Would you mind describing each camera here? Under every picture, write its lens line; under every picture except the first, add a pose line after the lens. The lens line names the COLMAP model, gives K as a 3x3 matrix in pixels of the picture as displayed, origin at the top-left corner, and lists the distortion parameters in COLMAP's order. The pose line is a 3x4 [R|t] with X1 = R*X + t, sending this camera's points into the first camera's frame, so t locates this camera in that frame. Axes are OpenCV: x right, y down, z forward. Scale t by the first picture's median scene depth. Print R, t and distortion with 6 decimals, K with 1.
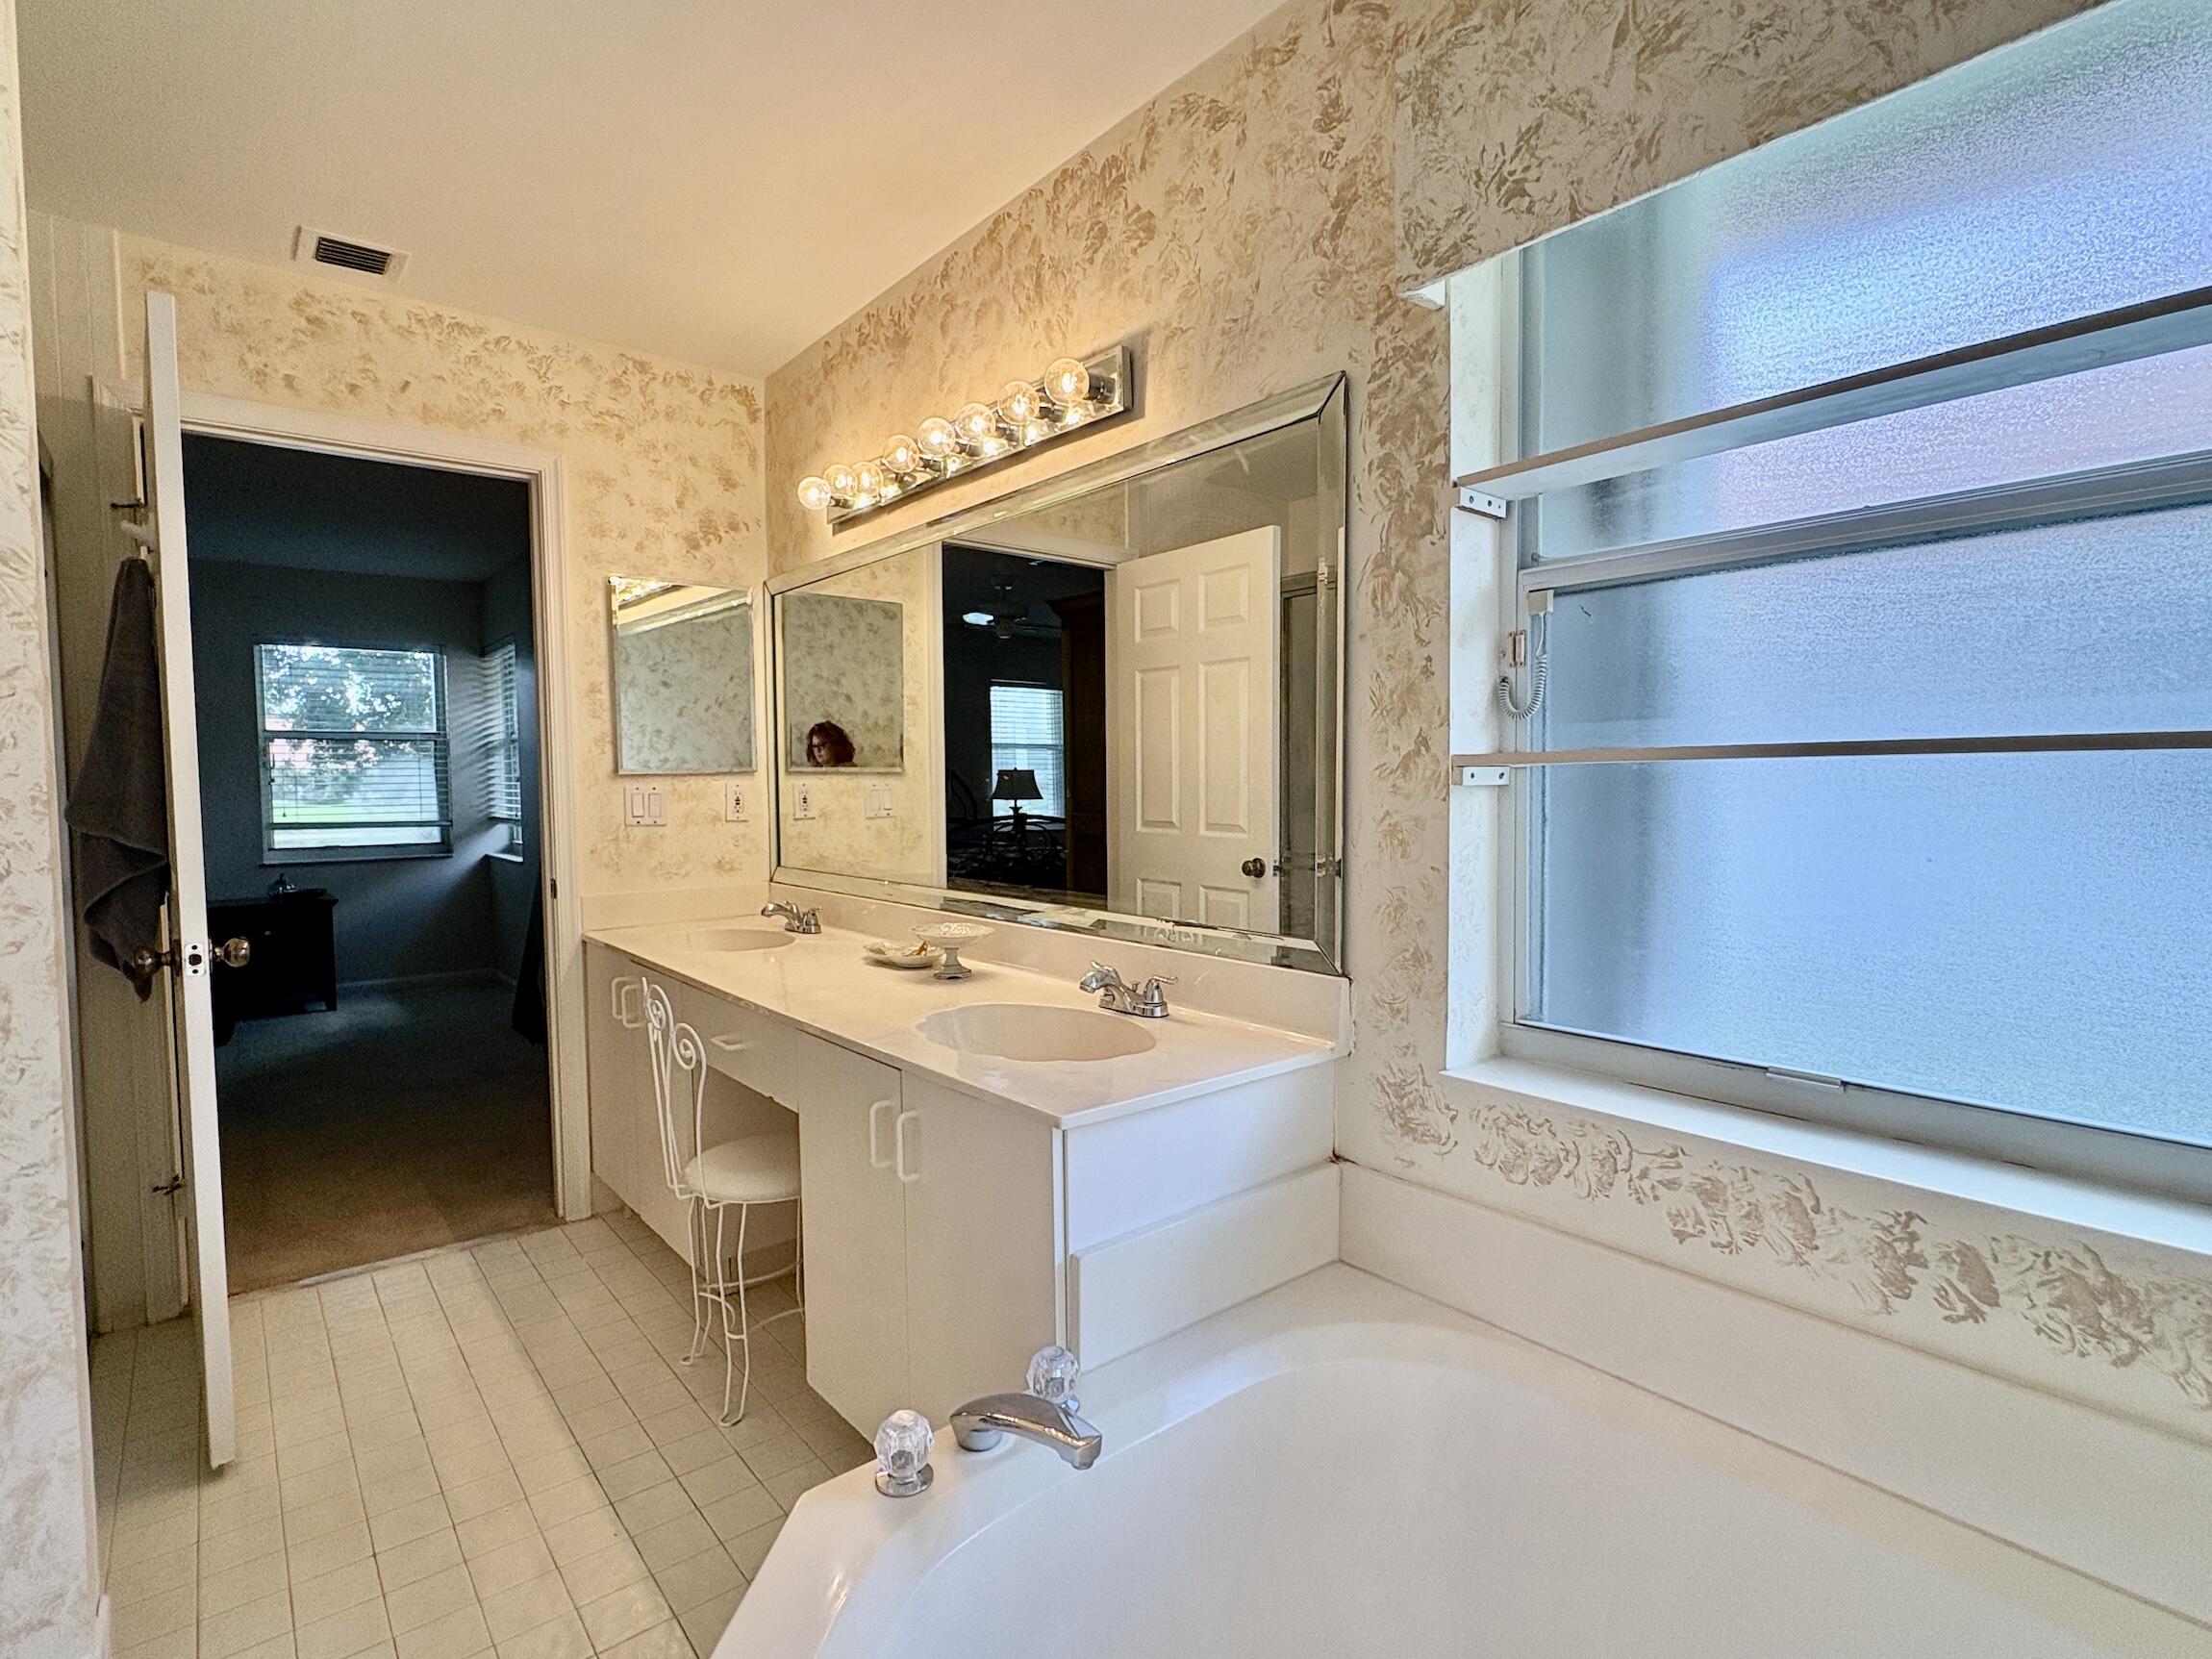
lens RADIAL K [[1117.7, 0, 1097.9], [0, 1117.7, 834.3], [0, 0, 1]] dist [0.001320, 0.000402]
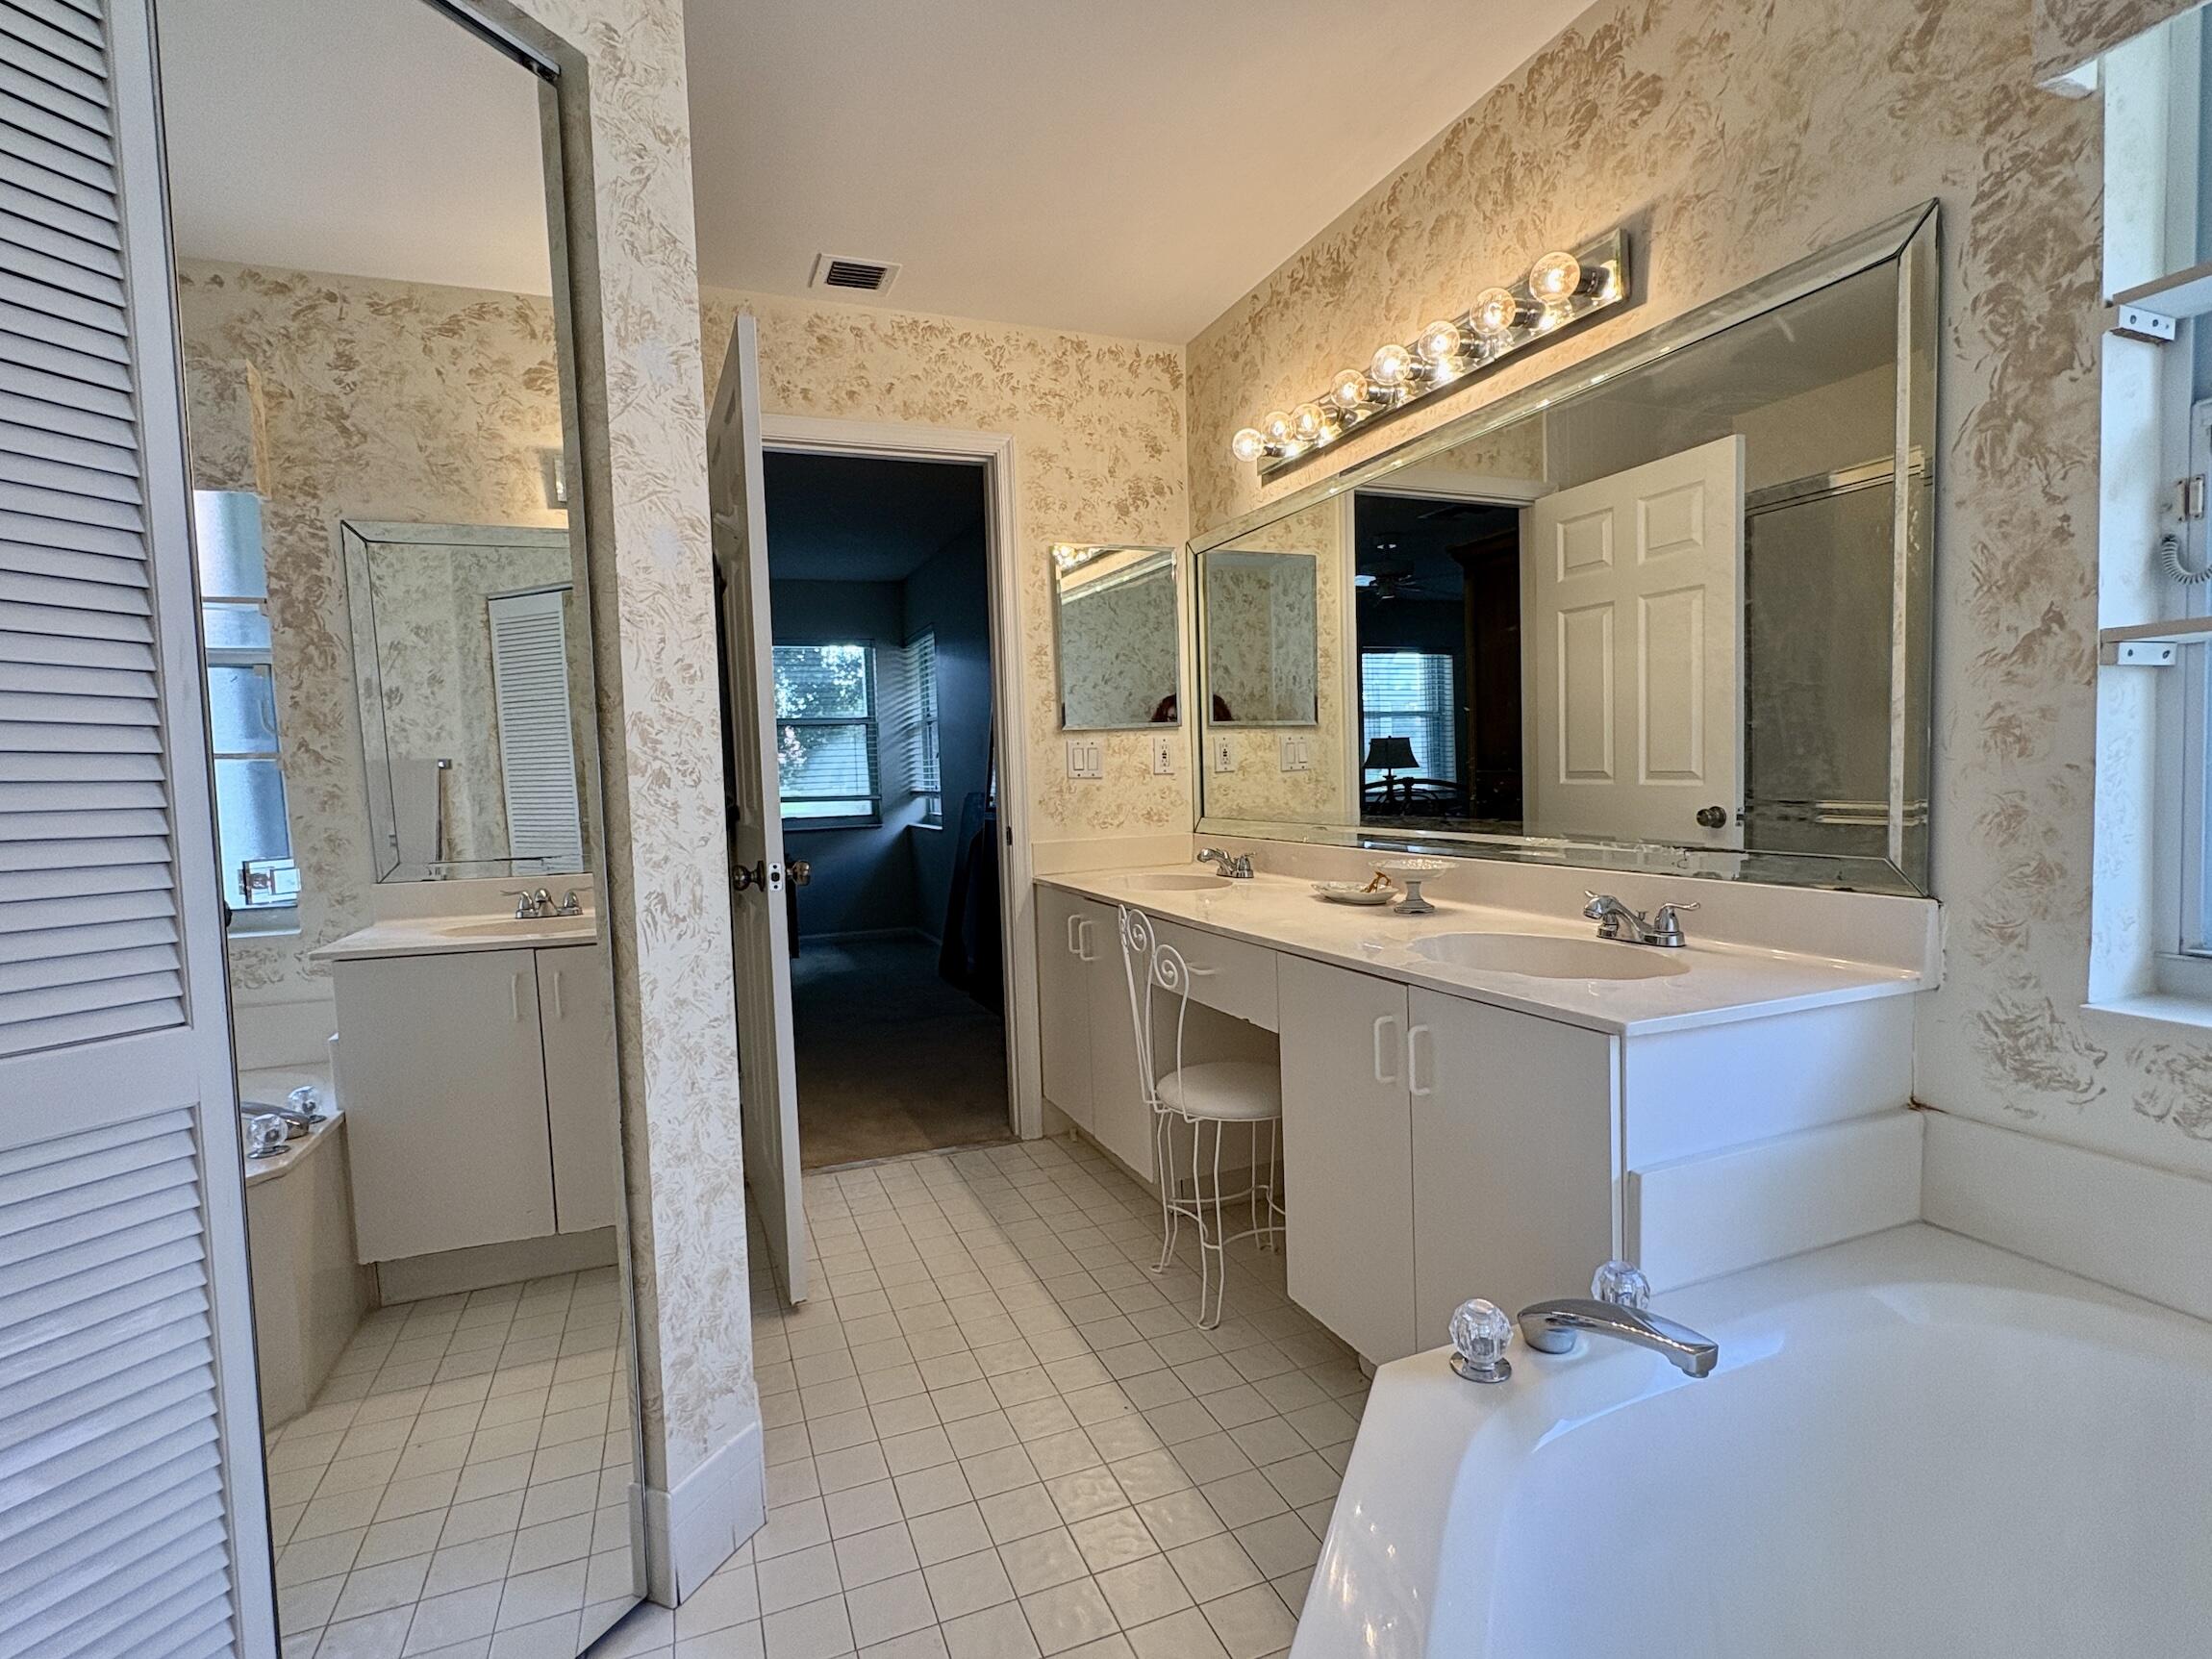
lens RADIAL K [[1117.7, 0, 1097.9], [0, 1117.7, 834.3], [0, 0, 1]] dist [0.001320, 0.000402]
pose [[0.952865, -0.003891, -0.303370, -0.108168], [0.008960, 0.999843, 0.015319, 0.046565], [0.303263, -0.017315, 0.952750, -0.024823]]
